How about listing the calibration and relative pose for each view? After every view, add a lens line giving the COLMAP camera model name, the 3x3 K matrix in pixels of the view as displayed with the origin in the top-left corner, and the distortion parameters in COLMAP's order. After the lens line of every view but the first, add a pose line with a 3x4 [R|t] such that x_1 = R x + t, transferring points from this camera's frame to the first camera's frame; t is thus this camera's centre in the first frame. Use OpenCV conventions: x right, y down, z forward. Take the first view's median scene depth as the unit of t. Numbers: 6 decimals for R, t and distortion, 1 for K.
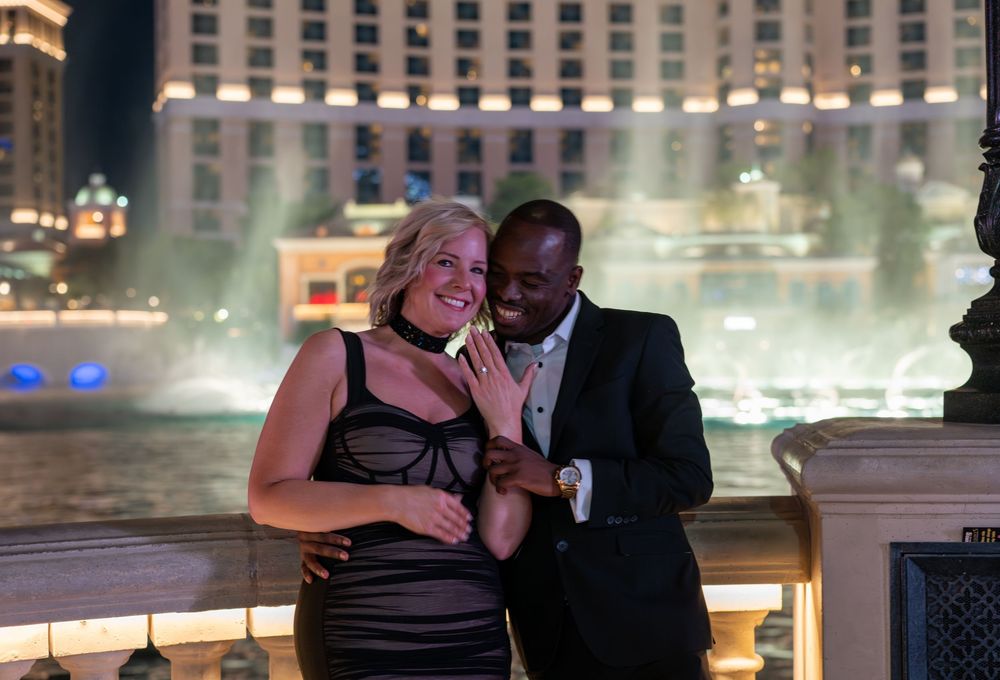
lens RADIAL K [[1460.5, 0, 503.2], [0, 1460.5, 339.3], [0, 0, 1]] dist [-0.005643, 0.032234]
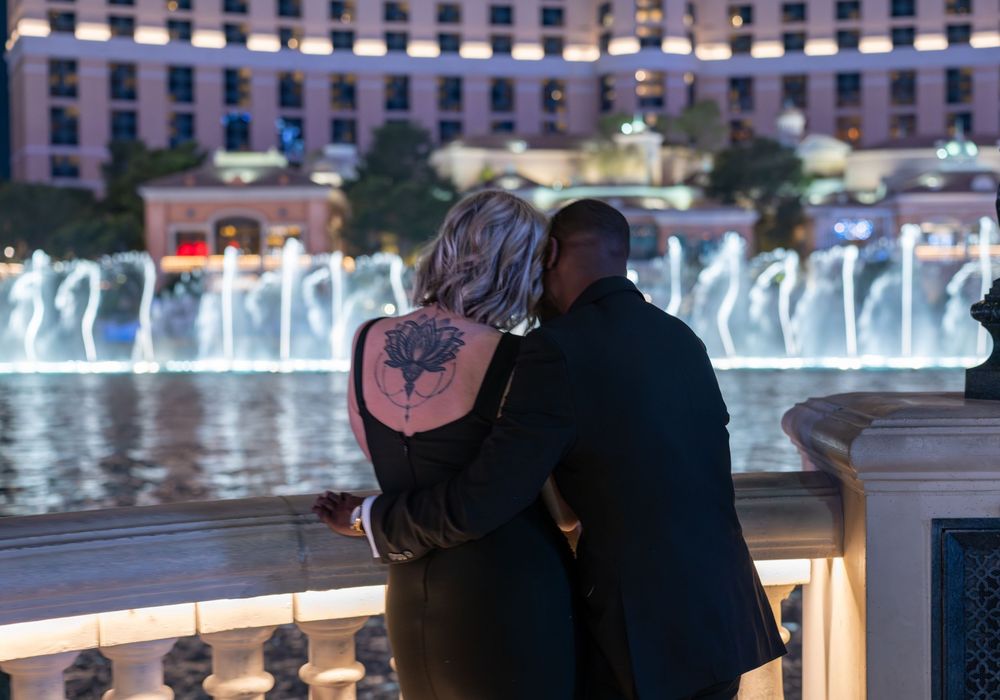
lens RADIAL K [[1496.4, 0, 522.9], [0, 1496.4, 348.7], [0, 0, 1]] dist [-0.007802, 0.068896]
pose [[0.995176, -0.001922, 0.098088, -0.113292], [-0.001779, 0.999290, 0.037630, -0.017759], [-0.098091, -0.037623, 0.994466, -0.012980]]
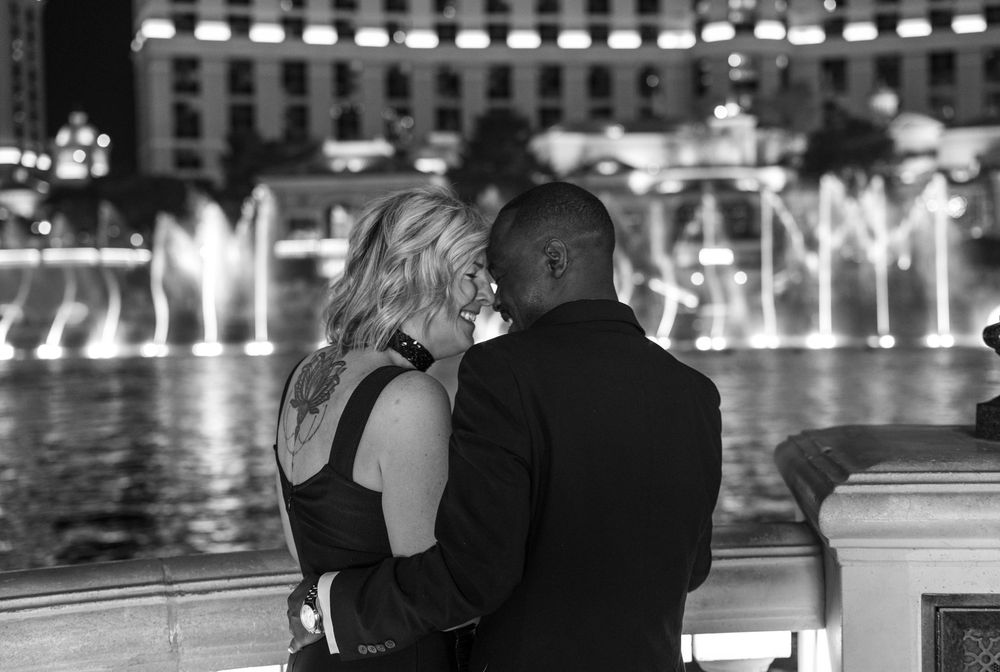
lens RADIAL K [[1433.1, 0, 501.0], [0, 1433.1, 336.9], [0, 0, 1]] dist [-0.005536, 0.050809]
pose [[0.999884, -0.009600, 0.011817, 0.010328], [0.009059, 0.998945, 0.045011, -0.045905], [-0.012237, -0.044899, 0.998917, 0.160675]]
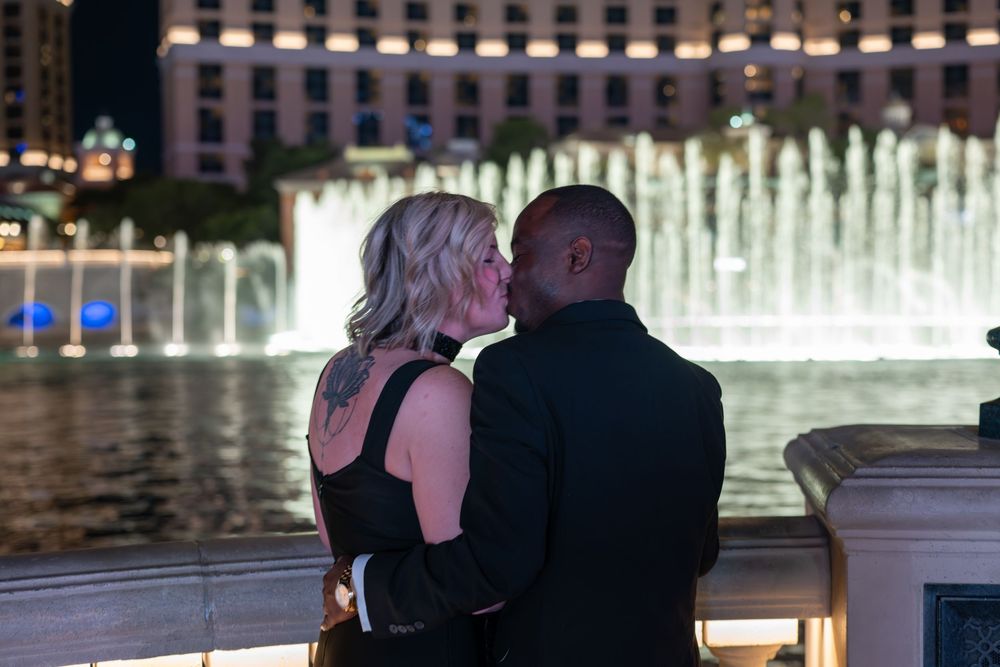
lens RADIAL K [[1412.9, 0, 497.0], [0, 1412.9, 335.5], [0, 0, 1]] dist [-0.001521, 0.023485]
pose [[0.999997, 0.001717, -0.001989, 0.005927], [-0.001635, 0.999168, 0.040758, -0.042231], [0.002057, -0.040755, 0.999167, 0.134076]]
